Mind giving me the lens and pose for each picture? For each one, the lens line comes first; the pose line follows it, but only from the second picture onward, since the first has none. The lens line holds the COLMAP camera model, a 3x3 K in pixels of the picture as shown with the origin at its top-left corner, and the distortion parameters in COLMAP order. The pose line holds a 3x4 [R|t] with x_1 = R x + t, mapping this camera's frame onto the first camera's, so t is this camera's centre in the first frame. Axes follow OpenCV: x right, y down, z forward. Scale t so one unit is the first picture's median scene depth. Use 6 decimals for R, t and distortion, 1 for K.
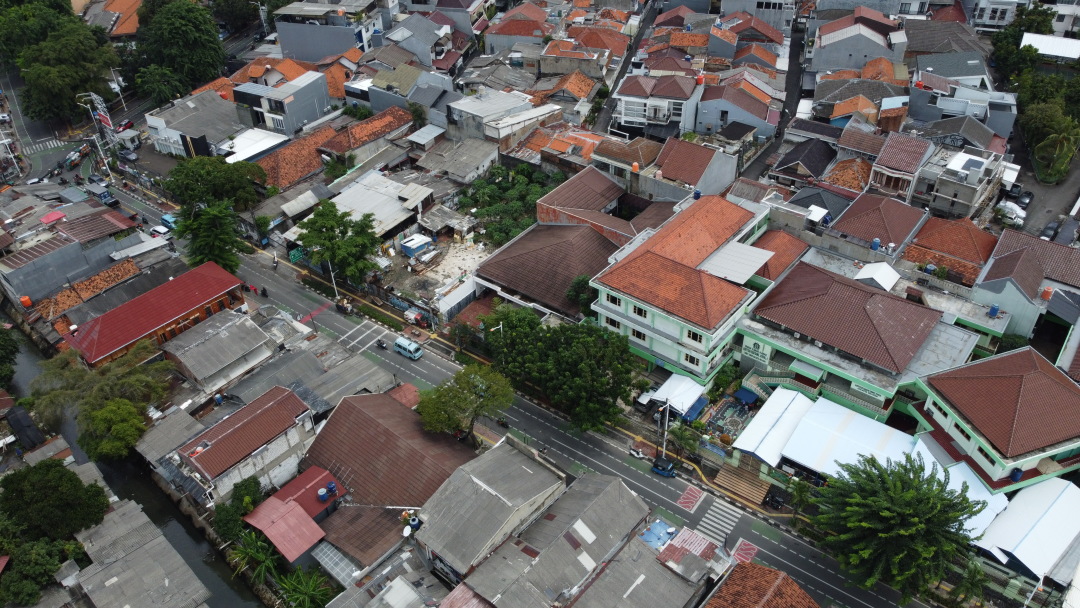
lens RADIAL K [[816.3, 0, 538.2], [0, 816.3, 303.0], [0, 0, 1]] dist [0.005092, -0.010206]
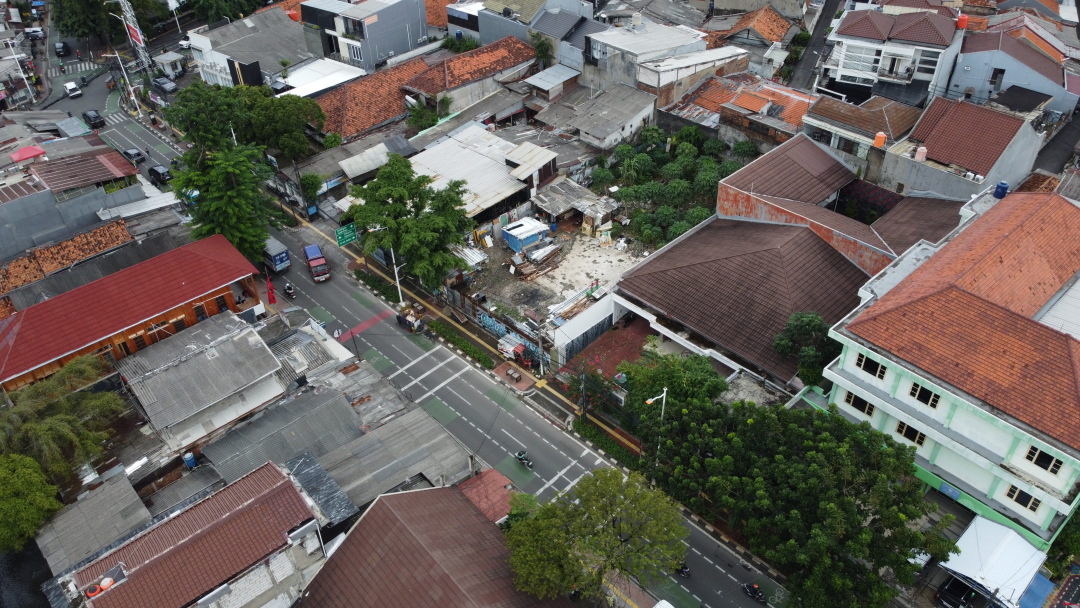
lens RADIAL K [[816.3, 0, 538.9], [0, 816.3, 305.5], [0, 0, 1]] dist [0.005092, -0.010206]
pose [[0.989064, 0.092453, -0.114909, -0.059467], [-0.089920, 0.995582, 0.027042, -0.033521], [0.116901, -0.016414, 0.993008, 0.355328]]
